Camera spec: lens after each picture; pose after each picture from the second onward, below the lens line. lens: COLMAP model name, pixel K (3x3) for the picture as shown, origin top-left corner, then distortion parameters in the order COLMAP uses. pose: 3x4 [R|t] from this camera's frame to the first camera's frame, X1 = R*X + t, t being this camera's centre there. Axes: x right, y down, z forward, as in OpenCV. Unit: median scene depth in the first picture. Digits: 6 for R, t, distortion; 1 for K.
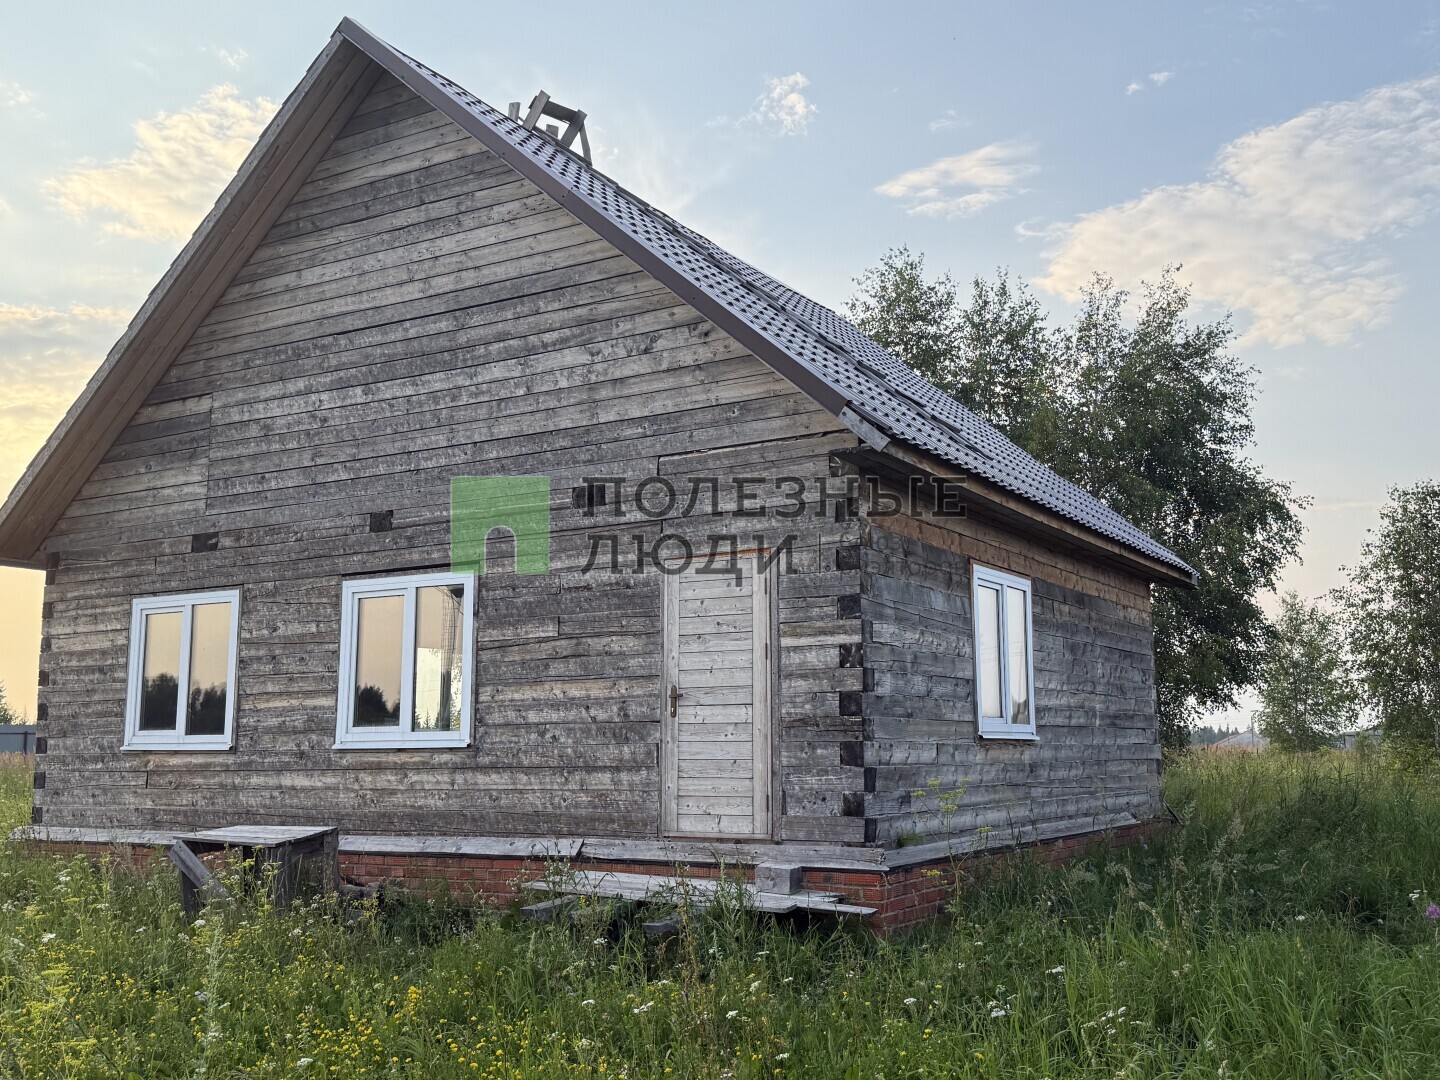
lens RADIAL K [[1401.7, 0, 720.0], [0, 1401.7, 540.0], [0, 0, 1]] dist [0.198560, -0.480698]
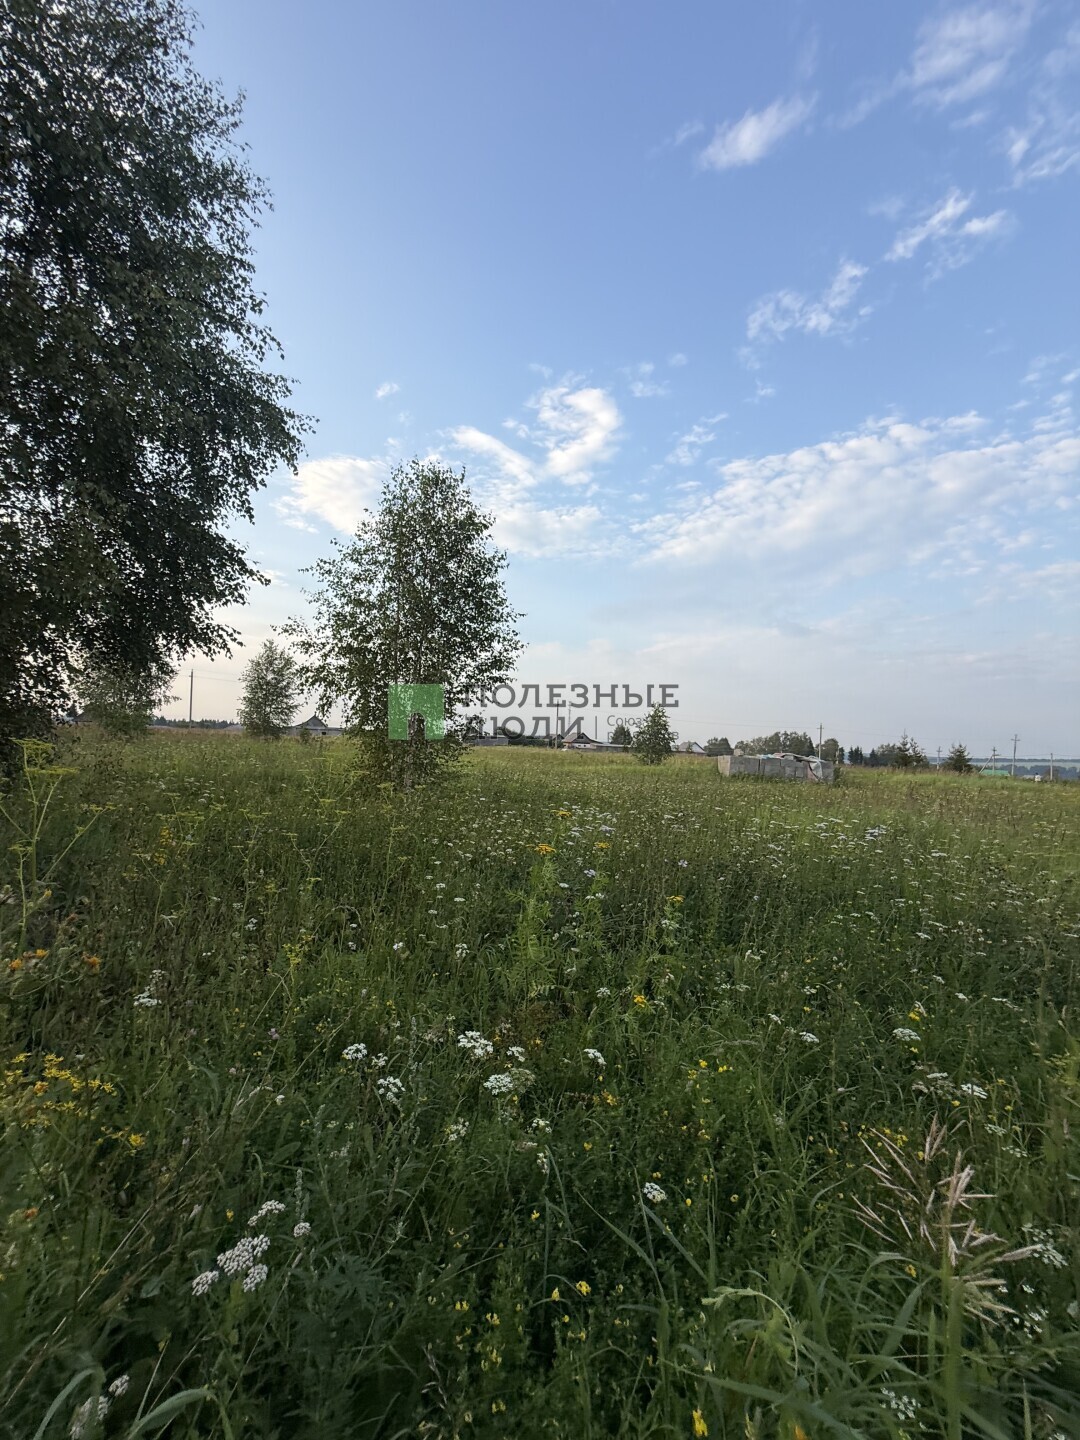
lens RADIAL K [[573.8, 0, 540.0], [0, 573.8, 720.0], [0, 0, 1]] dist [-0.002019, -0.000041]
pose [[0.674607, 0.062364, 0.735538, 0.178623], [-0.151762, 0.986857, 0.055519, 0.061365], [-0.722408, -0.149080, 0.675205, 0.438483]]
